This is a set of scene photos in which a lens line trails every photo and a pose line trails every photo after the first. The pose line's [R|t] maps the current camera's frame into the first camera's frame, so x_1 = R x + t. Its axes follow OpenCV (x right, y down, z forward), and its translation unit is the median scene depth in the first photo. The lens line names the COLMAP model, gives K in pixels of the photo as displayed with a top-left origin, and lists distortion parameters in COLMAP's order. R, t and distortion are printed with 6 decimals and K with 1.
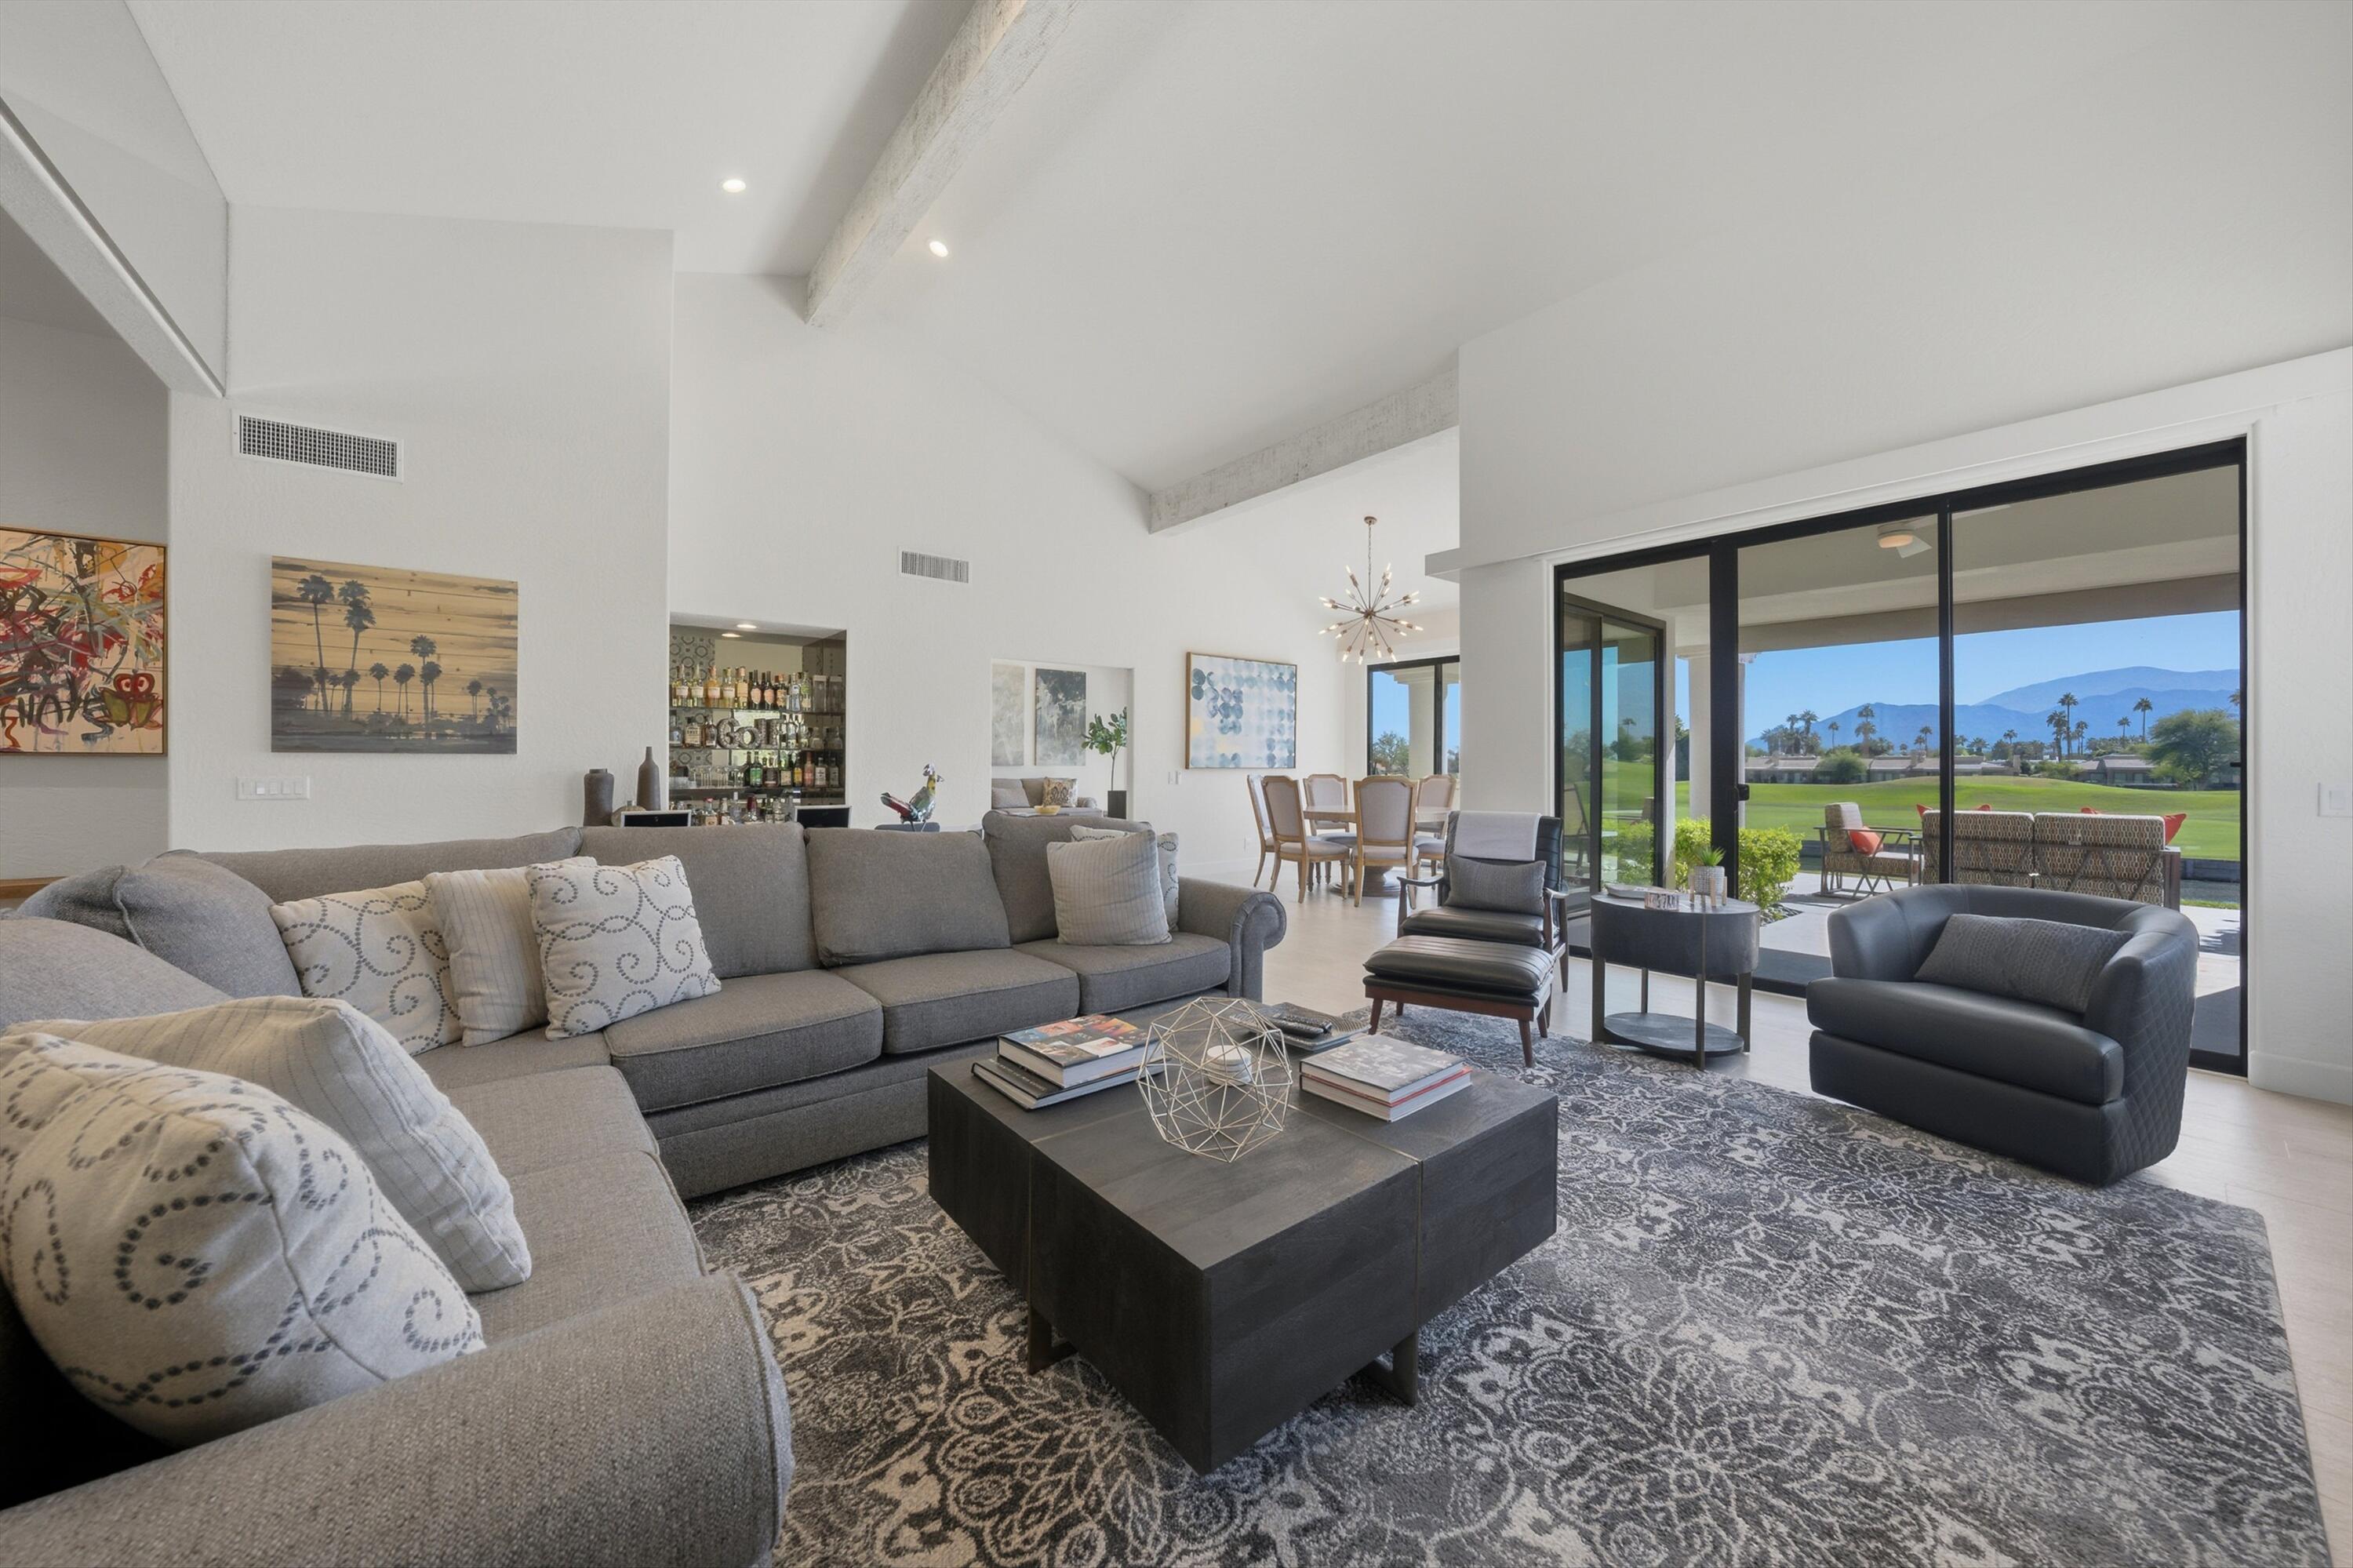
lens RADIAL K [[836.1, 0, 1175.8], [0, 836.1, 767.1], [0, 0, 1]] dist [-0.019522, 0.002352]
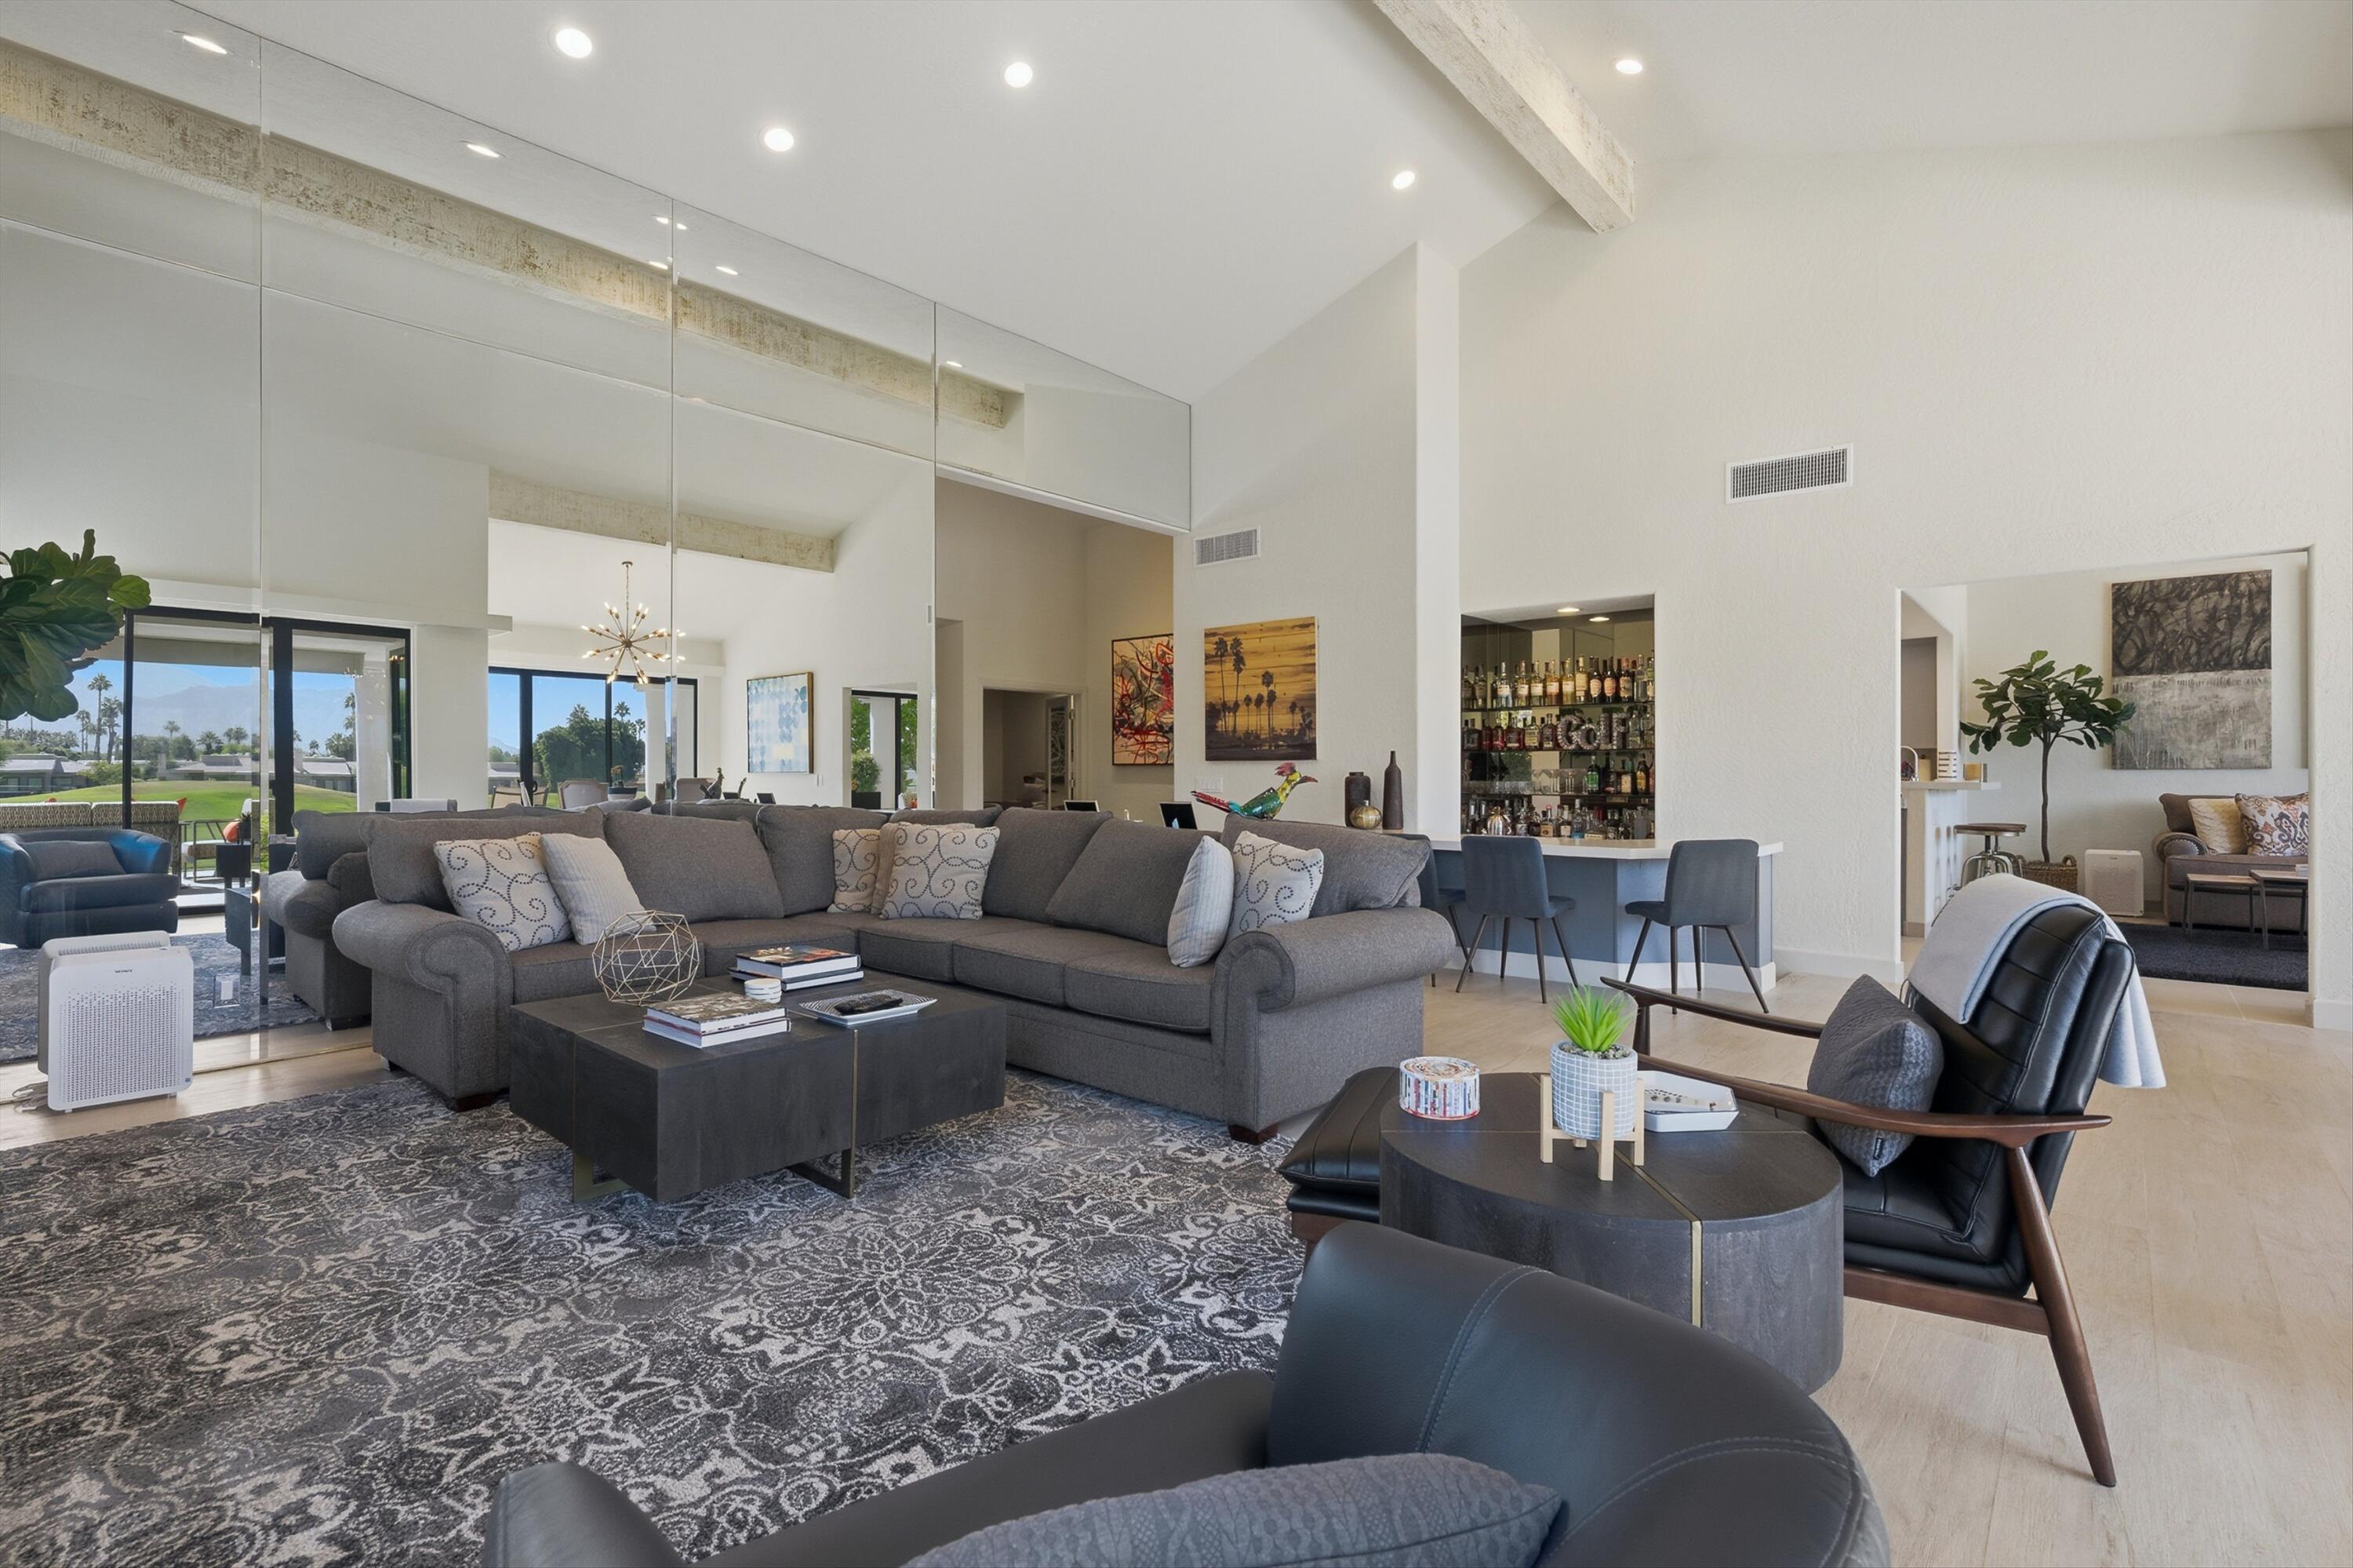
lens RADIAL K [[1072.6, 0, 1161.2], [0, 1072.6, 774.2], [0, 0, 1]] dist [-0.002468, -0.001911]
pose [[0.162358, -0.003301, -0.986726, 0.712710], [-0.001341, 0.999993, -0.003566, 0.011330], [0.986731, 0.001902, 0.162352, 0.530757]]
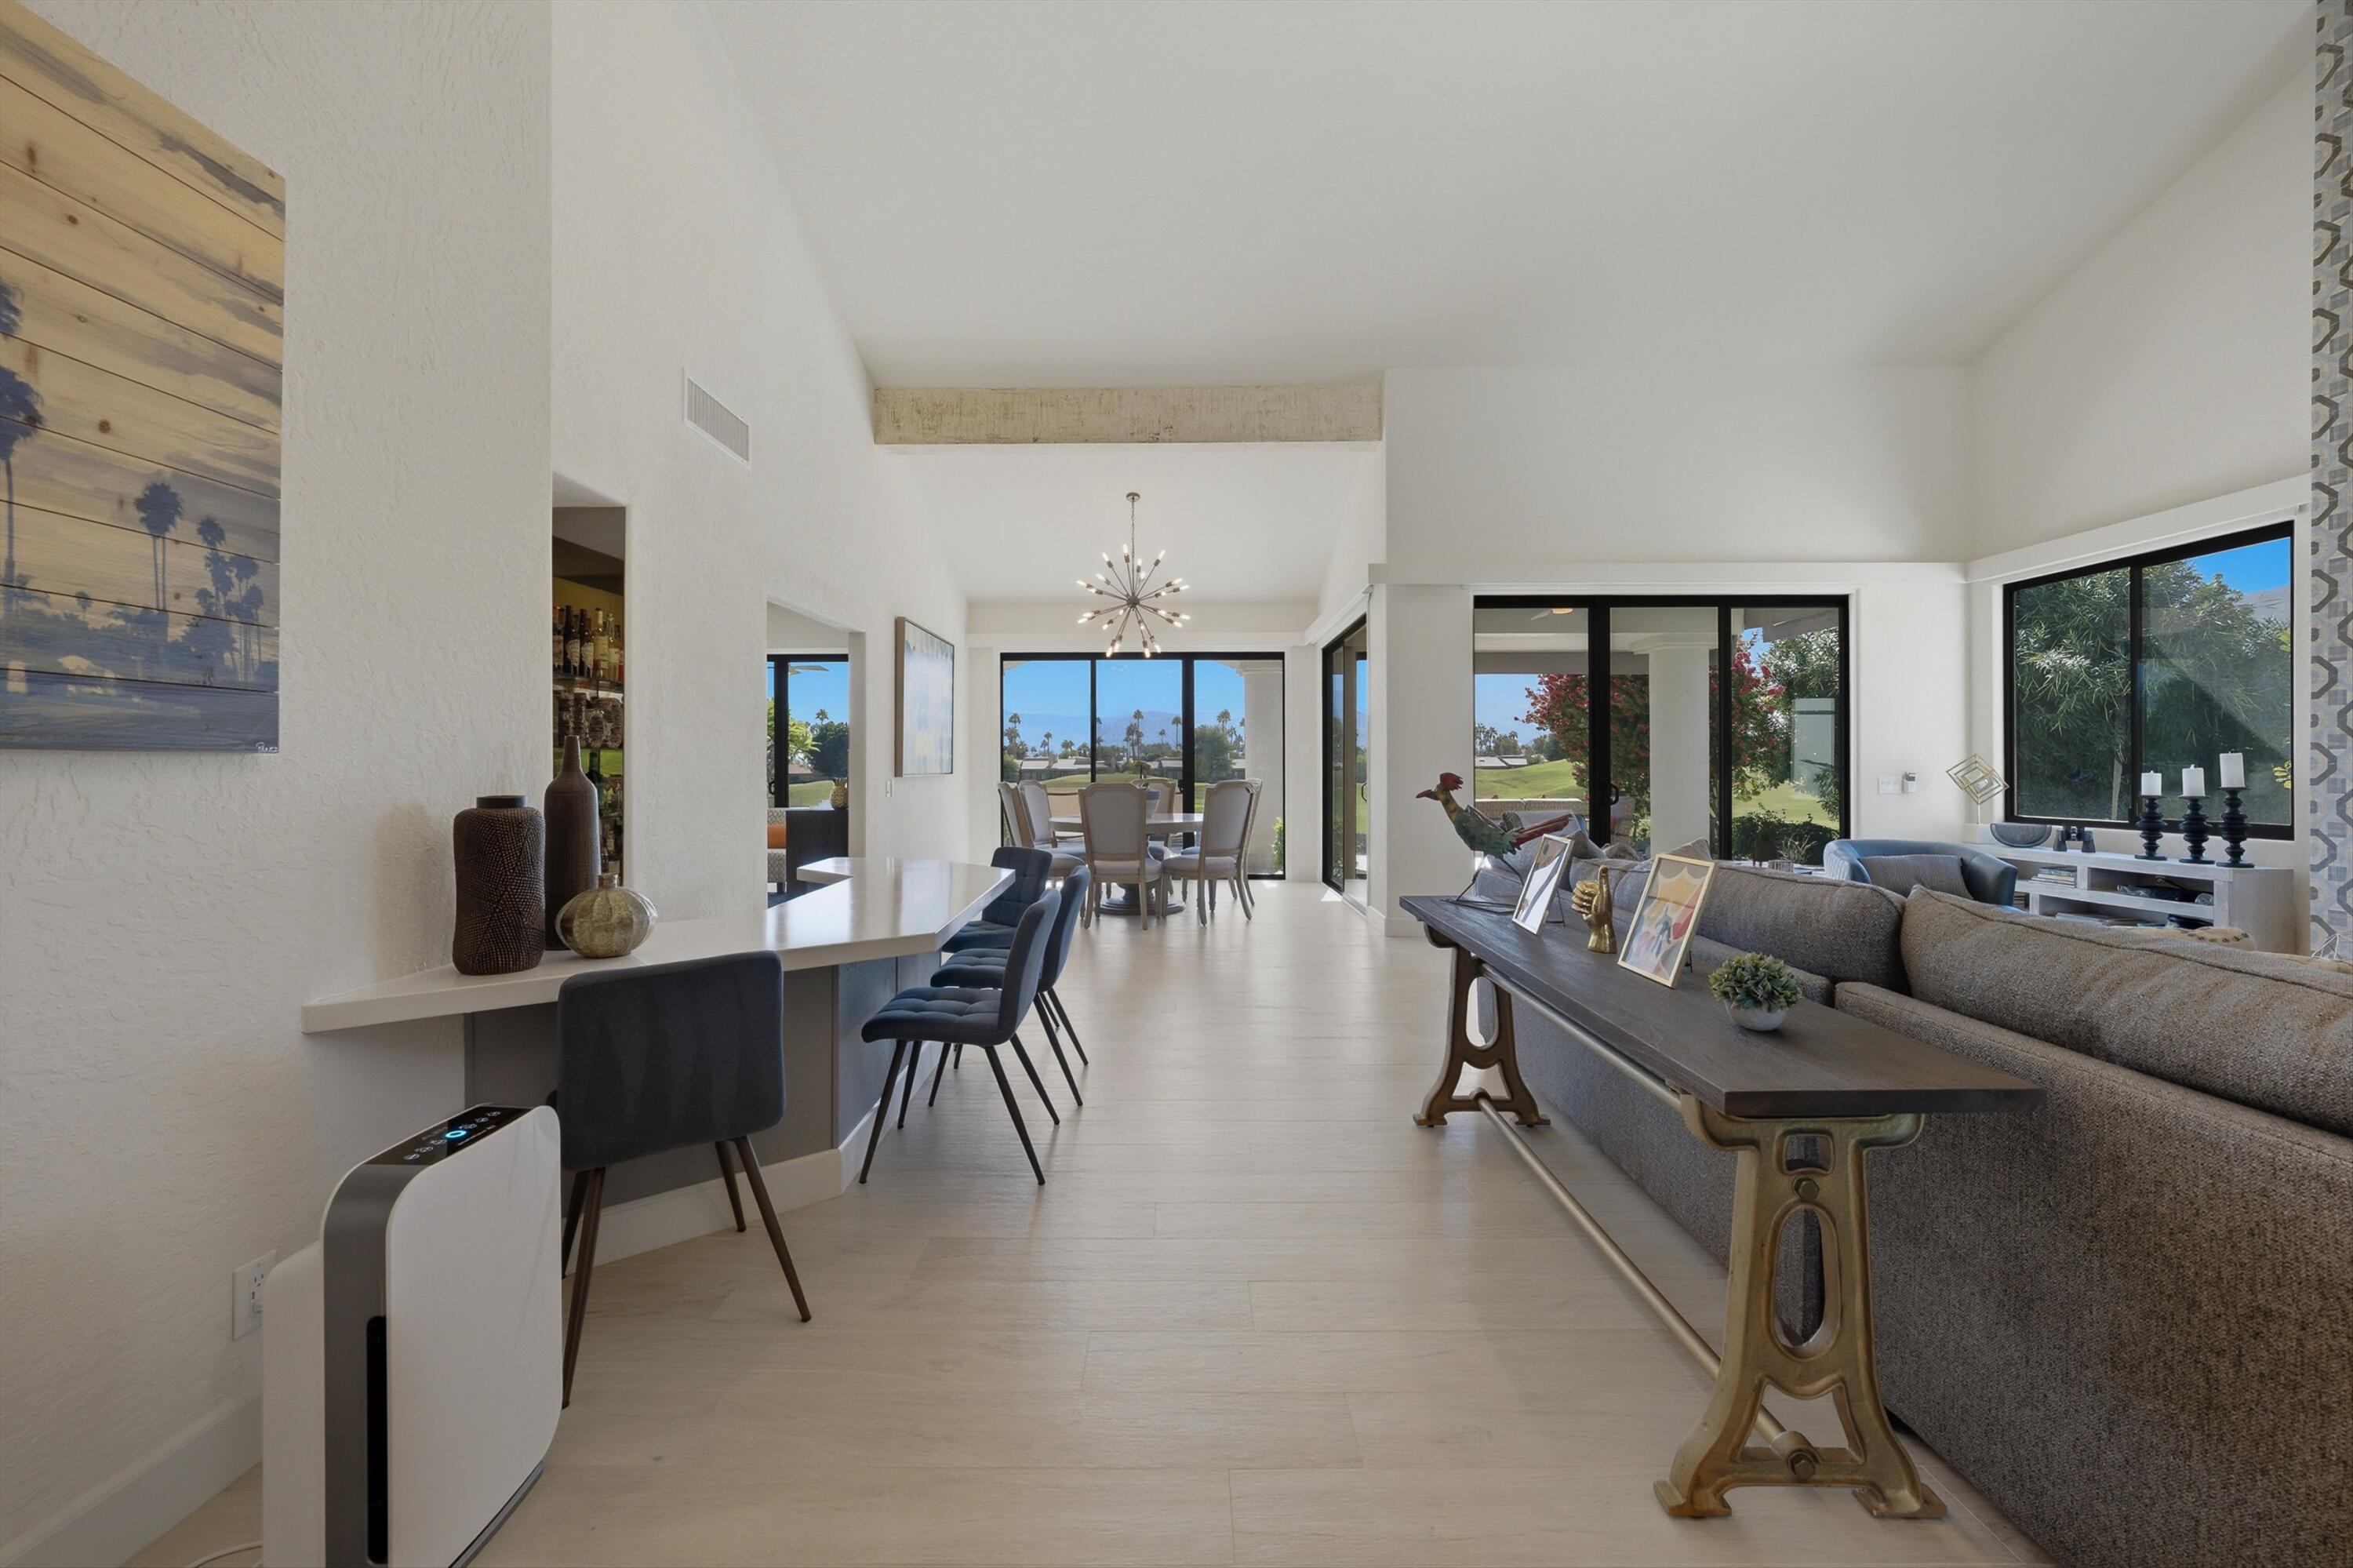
lens RADIAL K [[936.7, 0, 1163.3], [0, 936.7, 771.9], [0, 0, 1]] dist [0.006359, 0.000301]
pose [[0.640164, -0.006432, 0.768211, -0.865023], [0.002480, 0.999977, 0.006307, -0.010514], [-0.768234, -0.002132, 0.640165, 0.541179]]
